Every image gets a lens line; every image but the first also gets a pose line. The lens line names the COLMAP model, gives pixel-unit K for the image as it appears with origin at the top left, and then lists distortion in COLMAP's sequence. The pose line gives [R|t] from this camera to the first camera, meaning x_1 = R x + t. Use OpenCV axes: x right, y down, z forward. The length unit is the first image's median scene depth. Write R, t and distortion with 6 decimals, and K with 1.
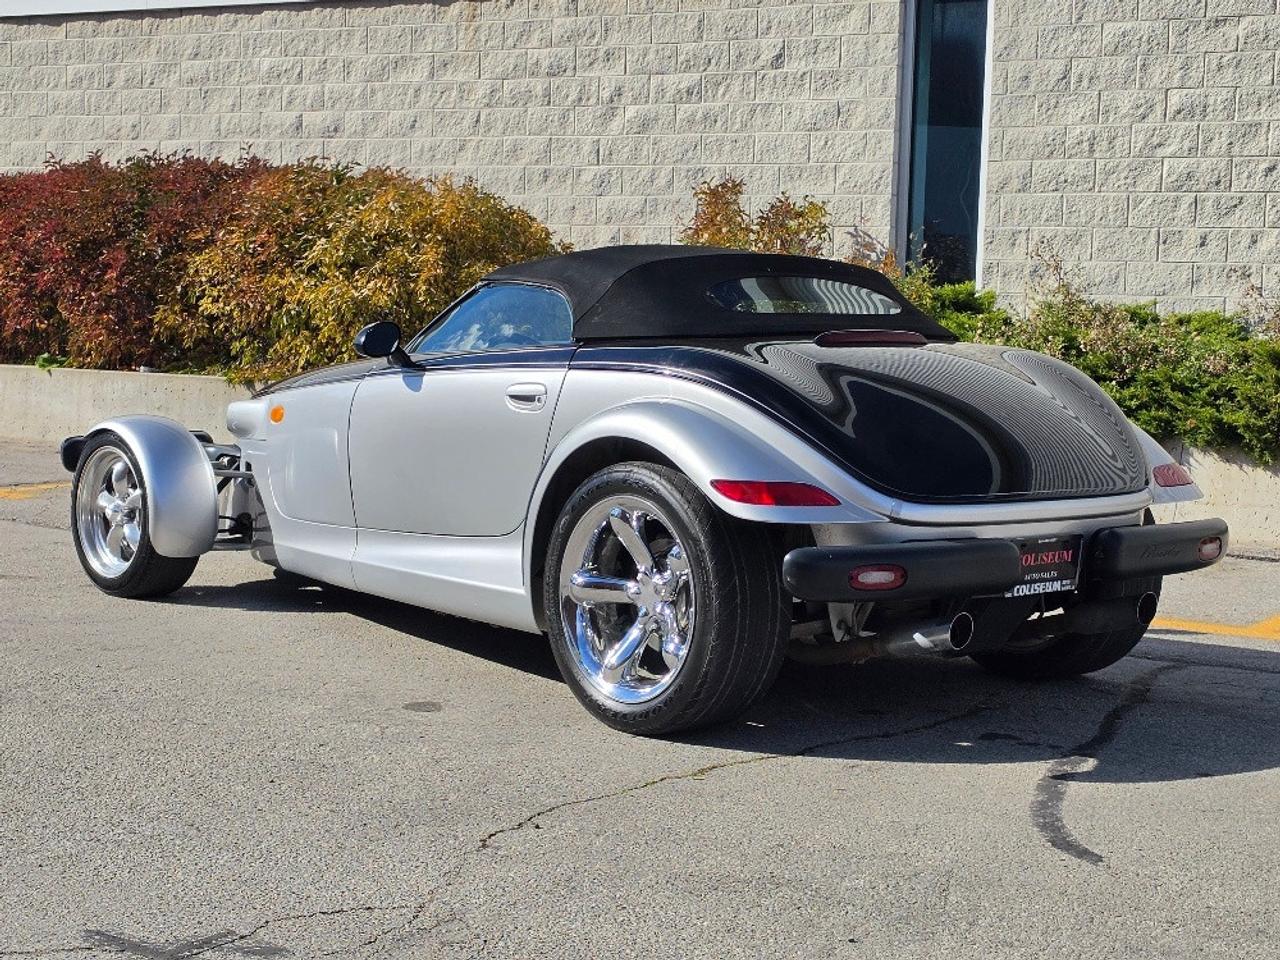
lens RADIAL K [[2129.9, 0, 596.4], [0, 2129.9, 481.1], [0, 0, 1]] dist [0.021751, 0.382682]
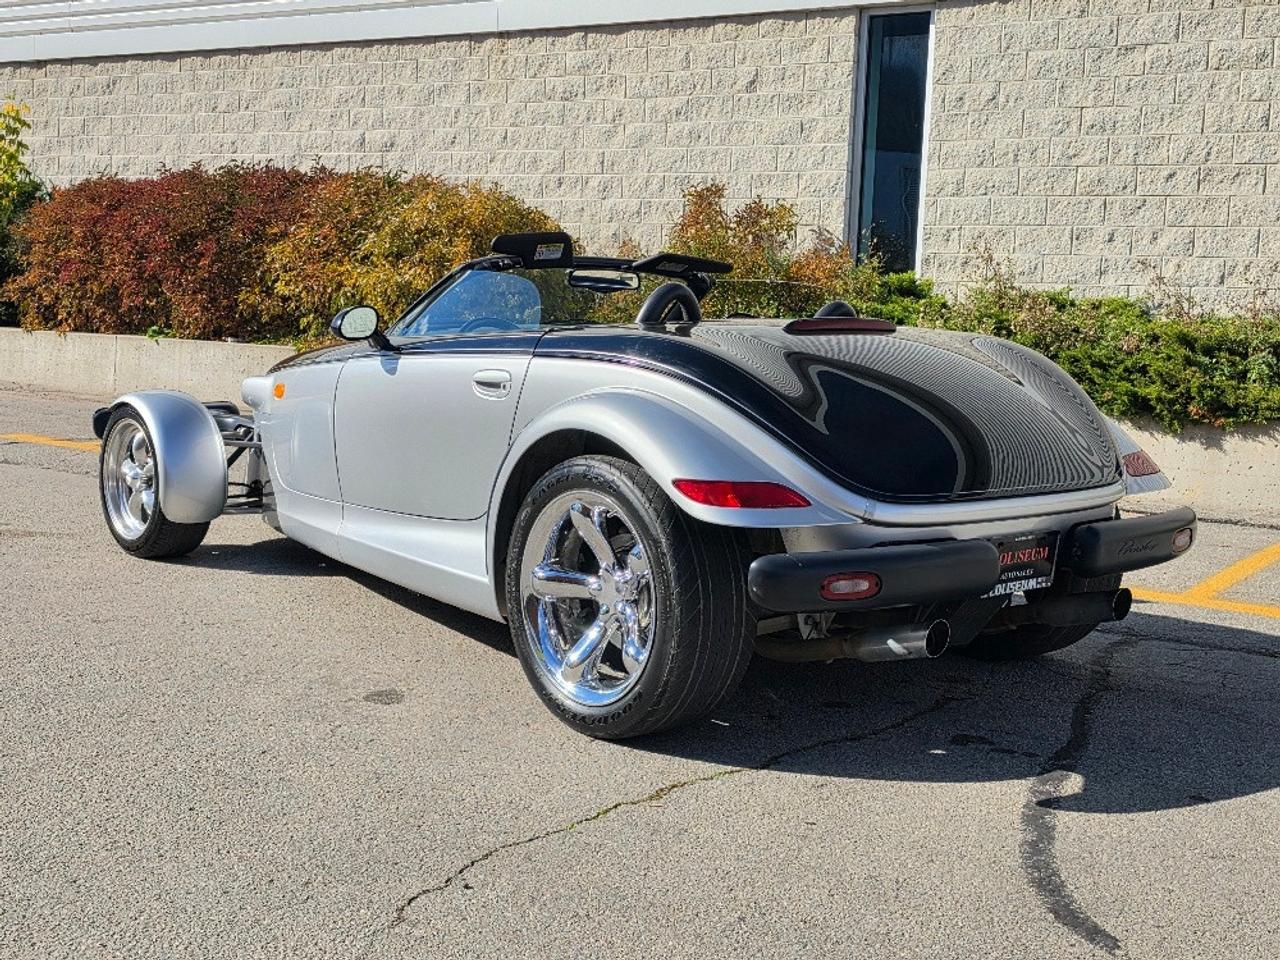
lens RADIAL K [[1555.2, 0, 604.0], [0, 1555.2, 460.7], [0, 0, 1]] dist [0.067705, -0.049974]
pose [[0.999947, 0.006168, -0.008252, 0.018871], [-0.005937, 0.999600, 0.027666, -0.017816], [0.008420, -0.027616, 0.999583, 0.204346]]
